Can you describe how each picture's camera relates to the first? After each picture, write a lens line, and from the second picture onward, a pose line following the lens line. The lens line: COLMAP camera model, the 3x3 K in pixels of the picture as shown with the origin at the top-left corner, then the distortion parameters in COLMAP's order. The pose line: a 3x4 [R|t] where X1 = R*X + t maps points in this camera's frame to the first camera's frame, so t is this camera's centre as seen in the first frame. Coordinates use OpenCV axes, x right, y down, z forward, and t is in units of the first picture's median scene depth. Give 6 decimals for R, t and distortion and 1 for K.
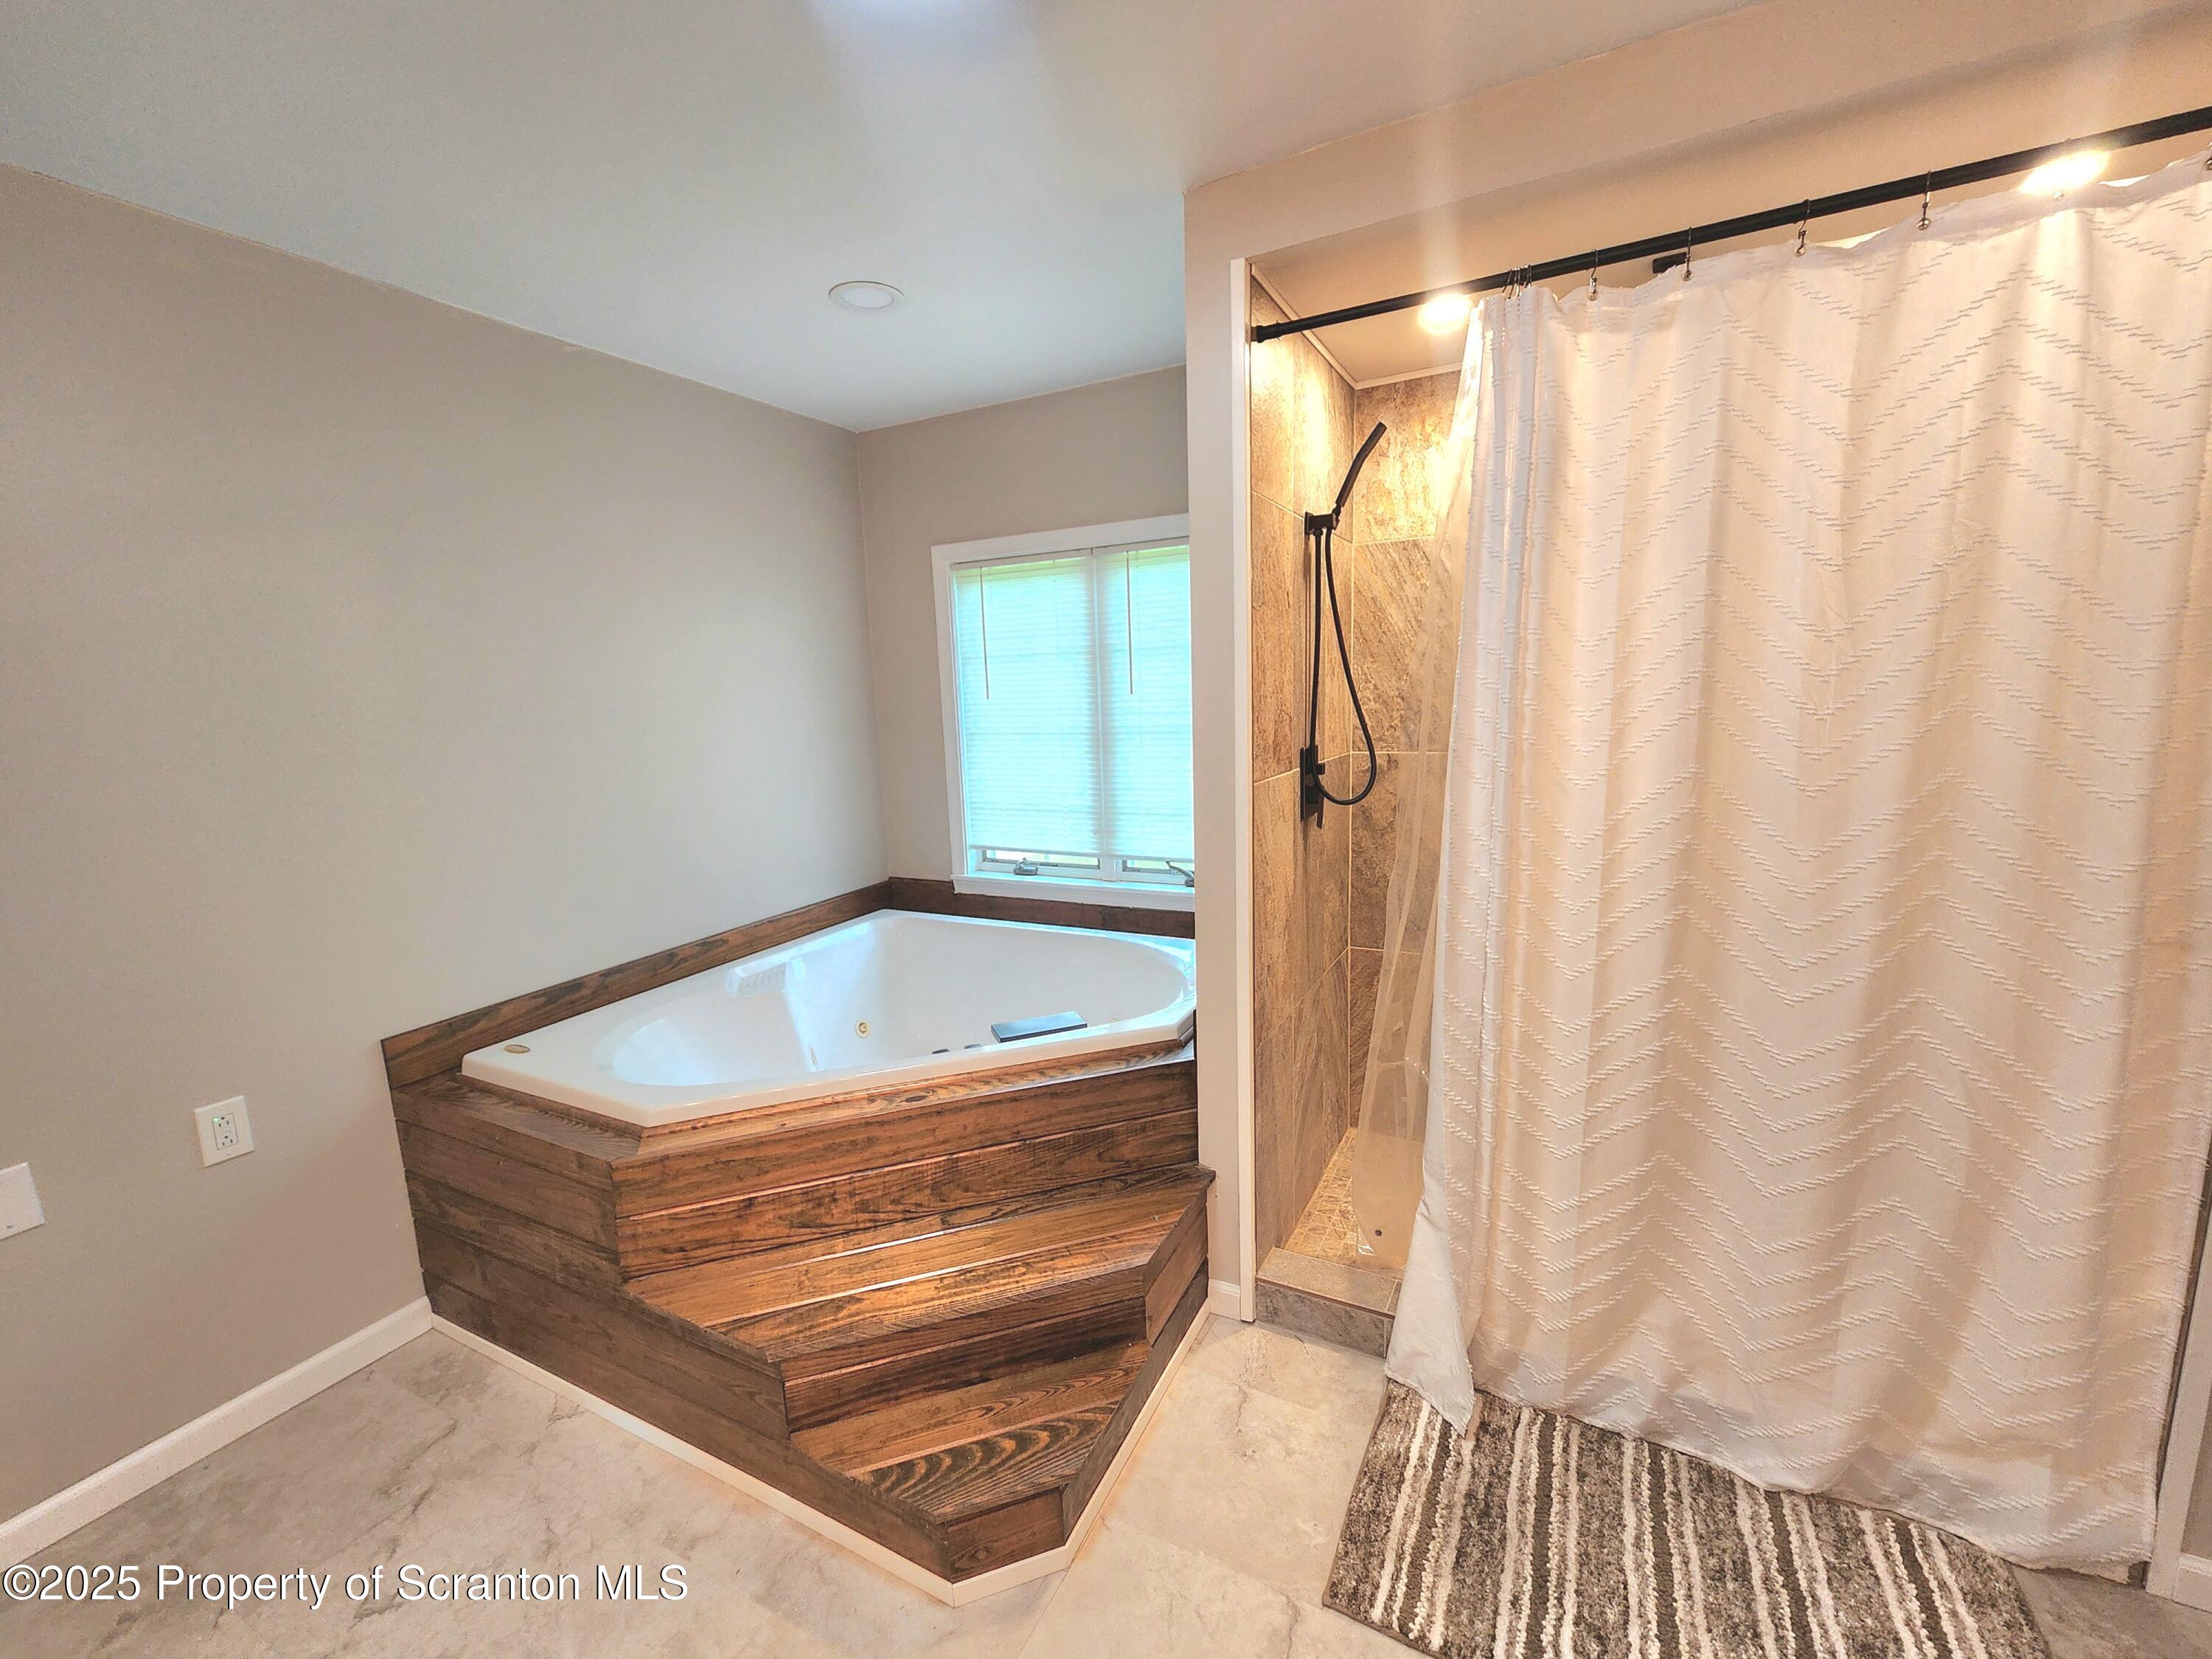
lens RADIAL K [[913.8, 0, 1096.3], [0, 913.8, 828.2], [0, 0, 1]] dist [-0.001149, 0.000945]
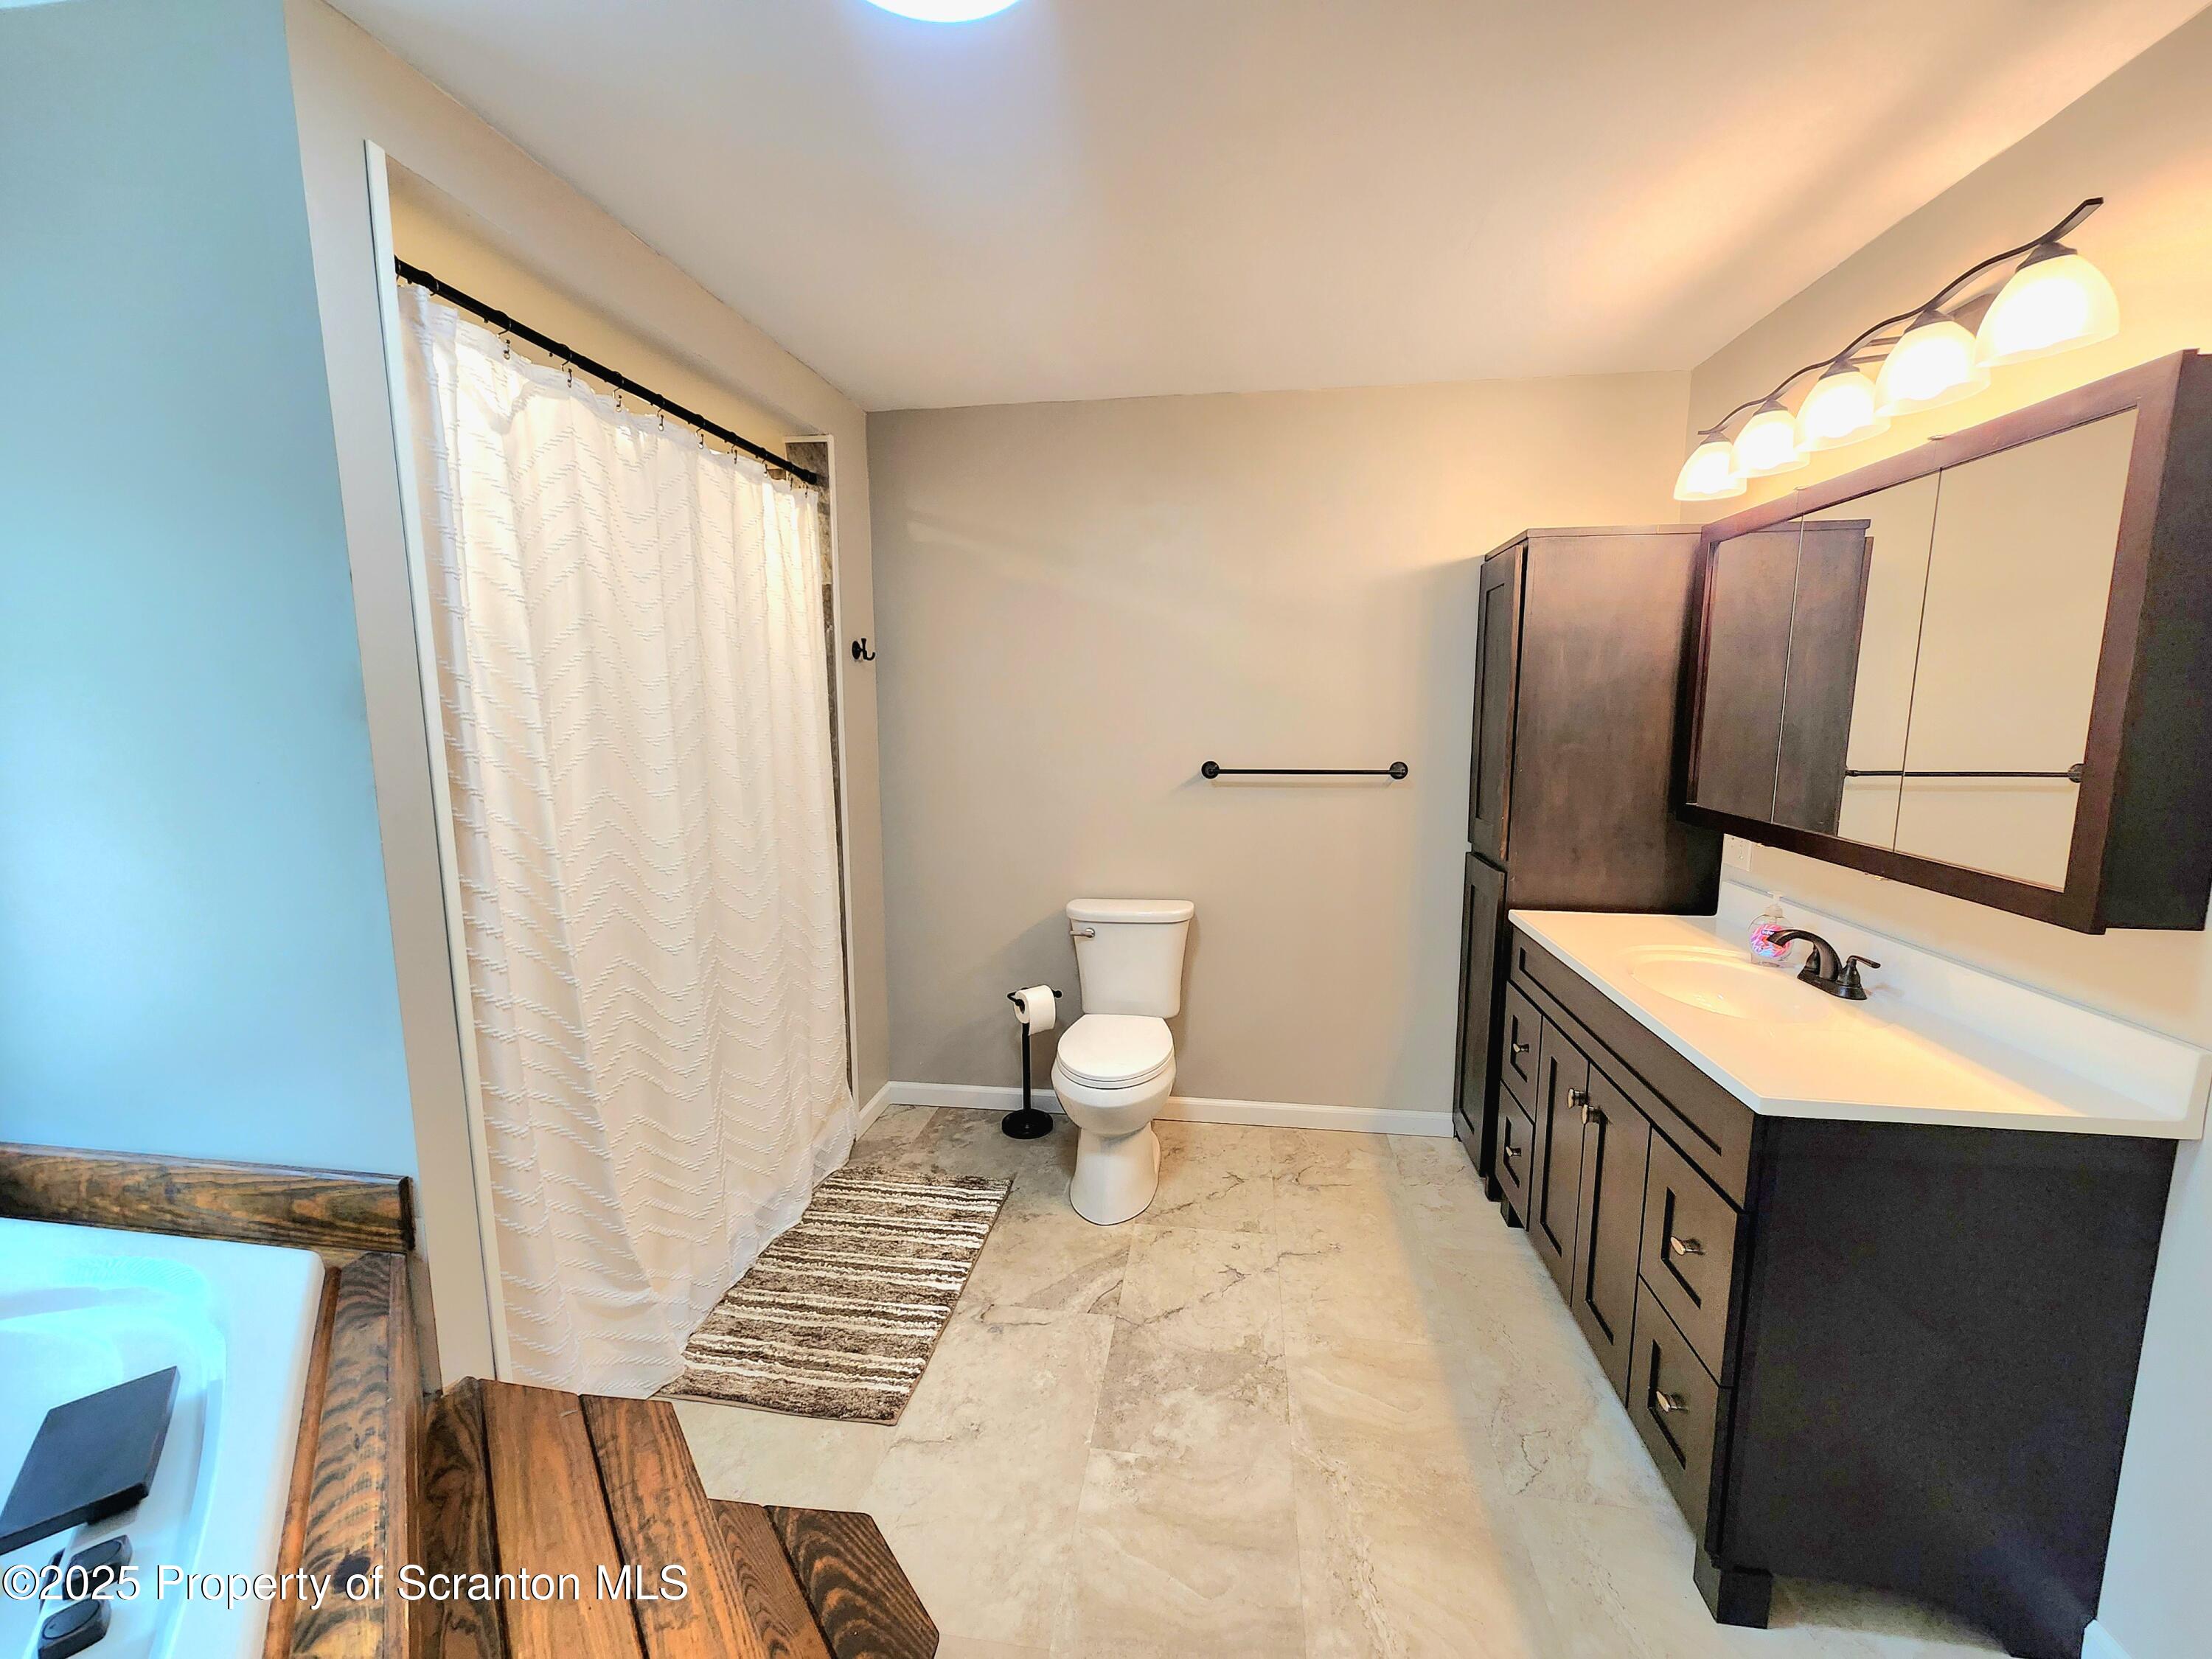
lens RADIAL K [[913.8, 0, 1111.5], [0, 913.8, 823.5], [0, 0, 1]] dist [-0.001149, 0.000945]
pose [[-0.334500, -0.086061, 0.938458, -0.581217], [0.161240, 0.975911, 0.146967, -0.063056], [-0.928500, 0.200477, -0.312565, 0.567603]]
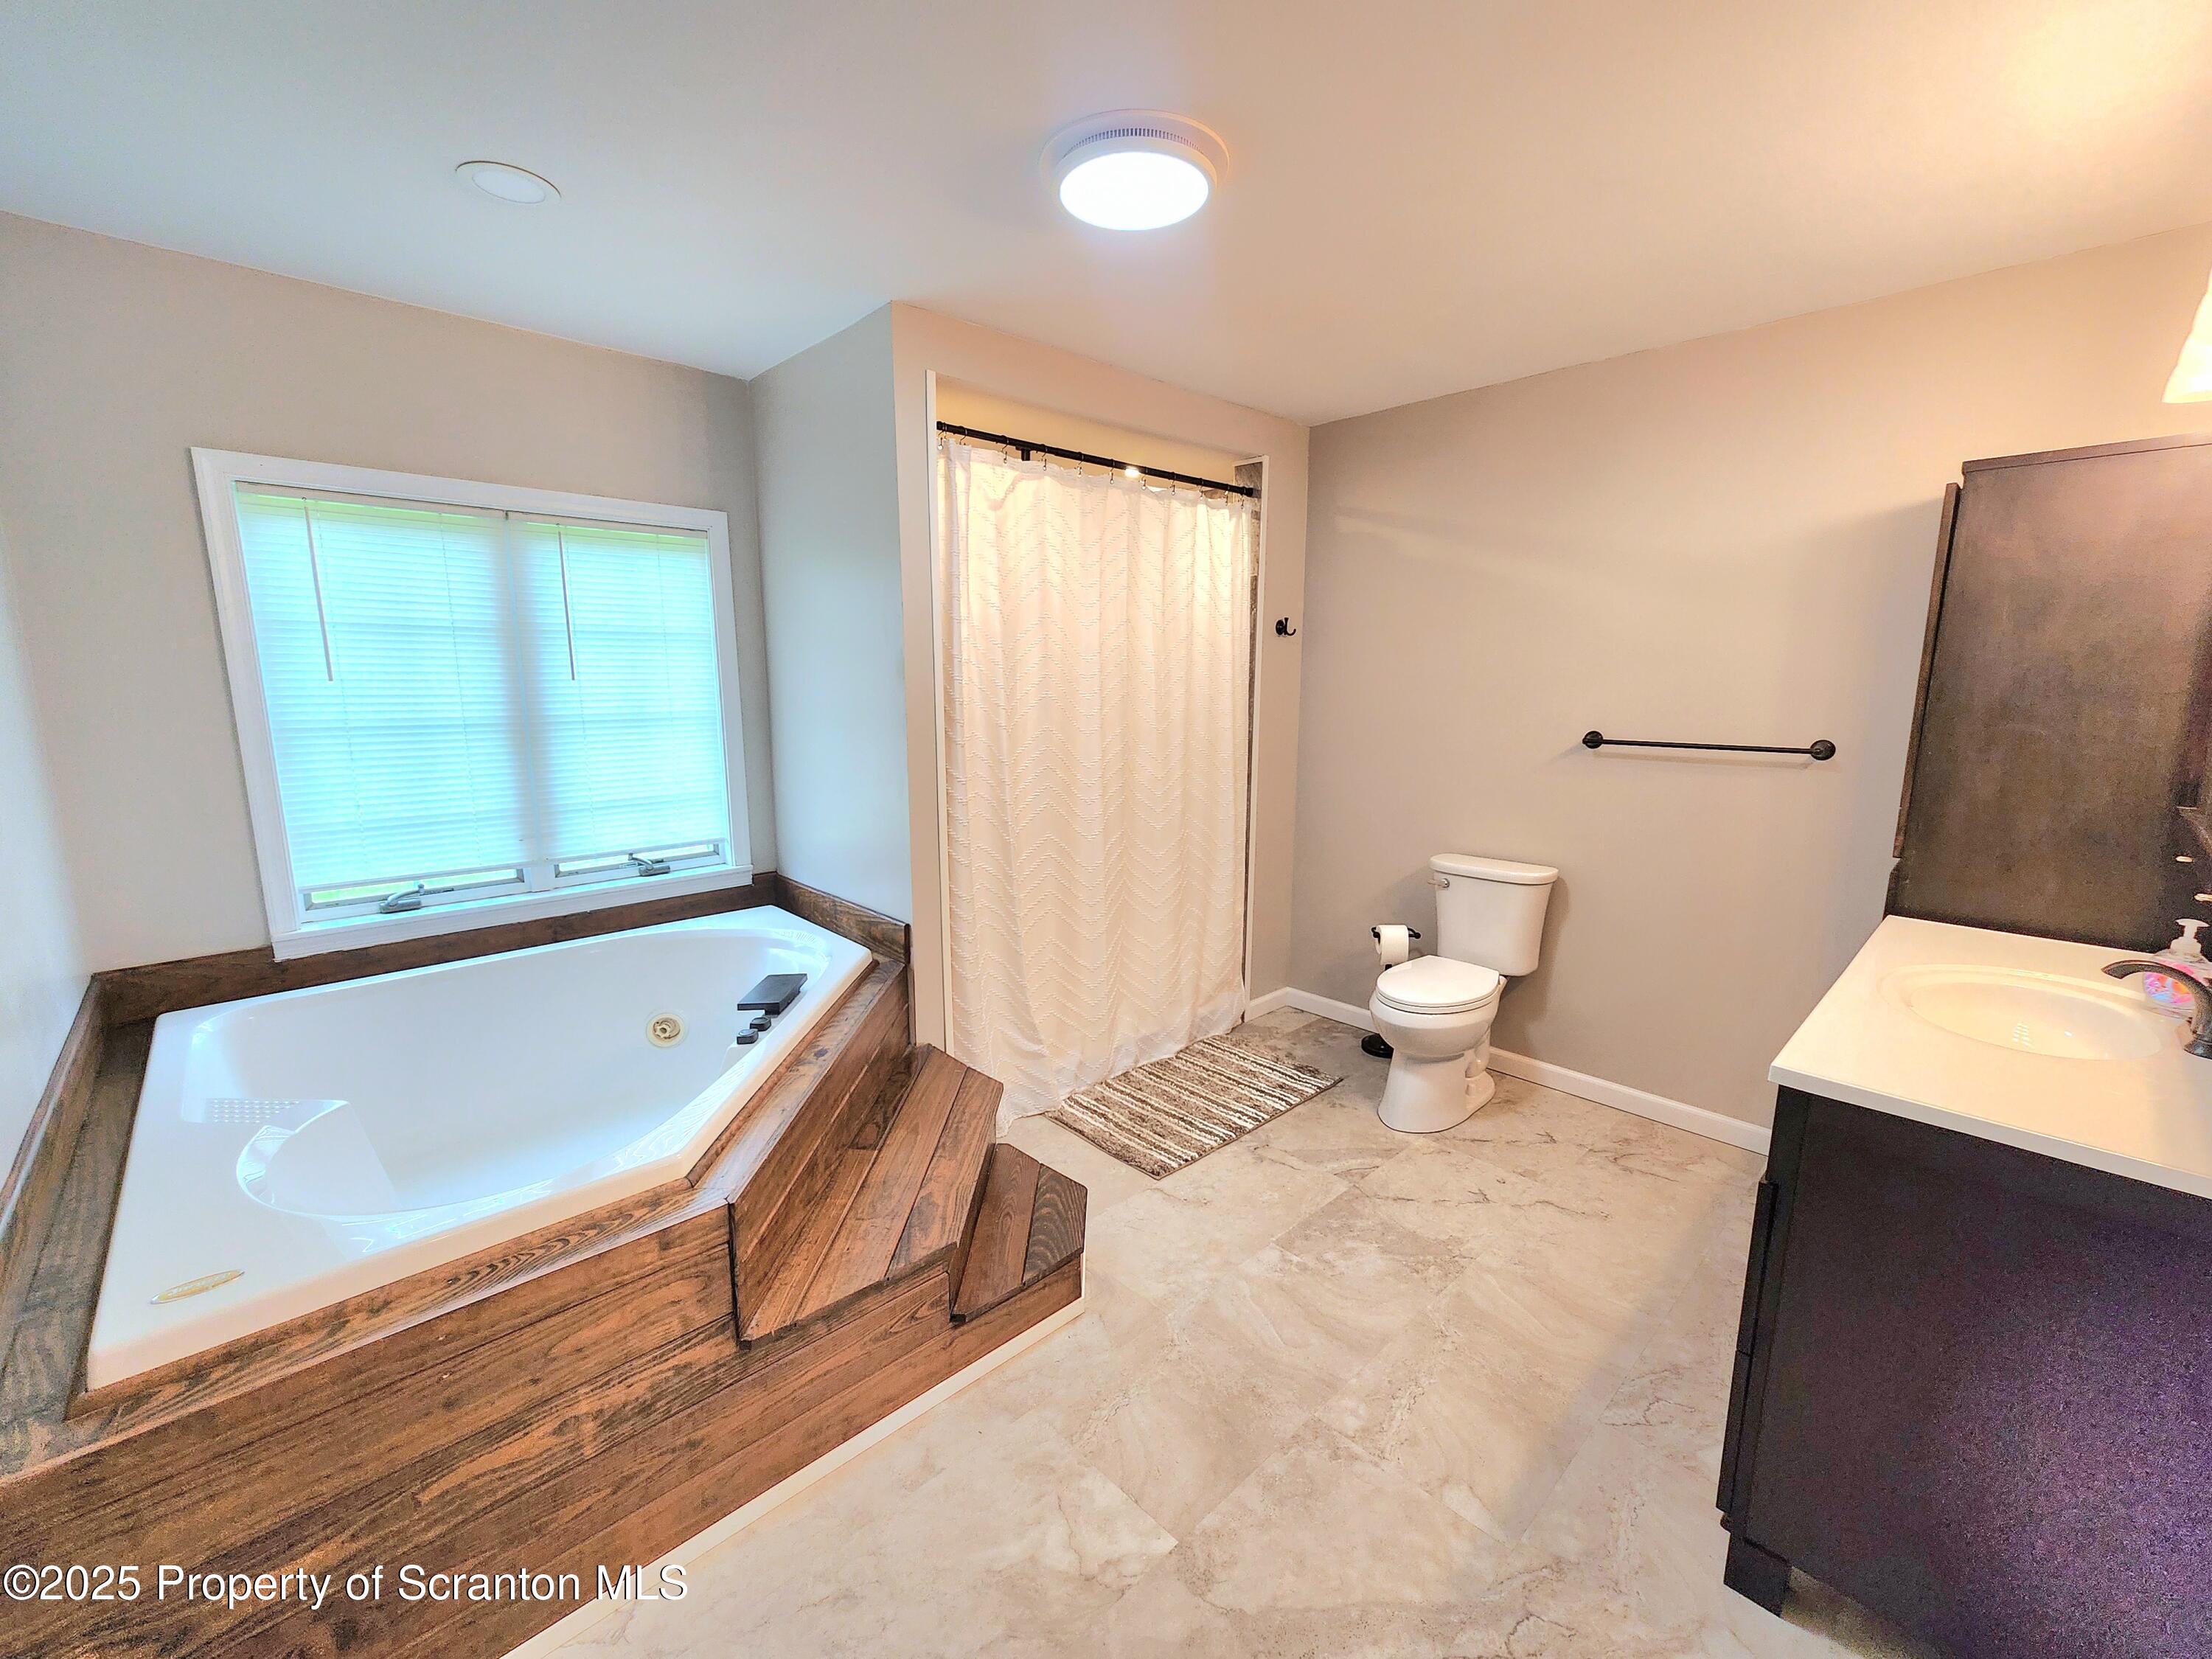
lens RADIAL K [[913.8, 0, 1106.5], [0, 913.8, 819.1], [0, 0, 1]] dist [-0.001149, 0.000945]
pose [[0.323446, -0.113385, 0.939429, -0.839035], [0.135637, 0.988098, 0.072559, -0.001413], [-0.936475, 0.103953, 0.334976, 0.247908]]
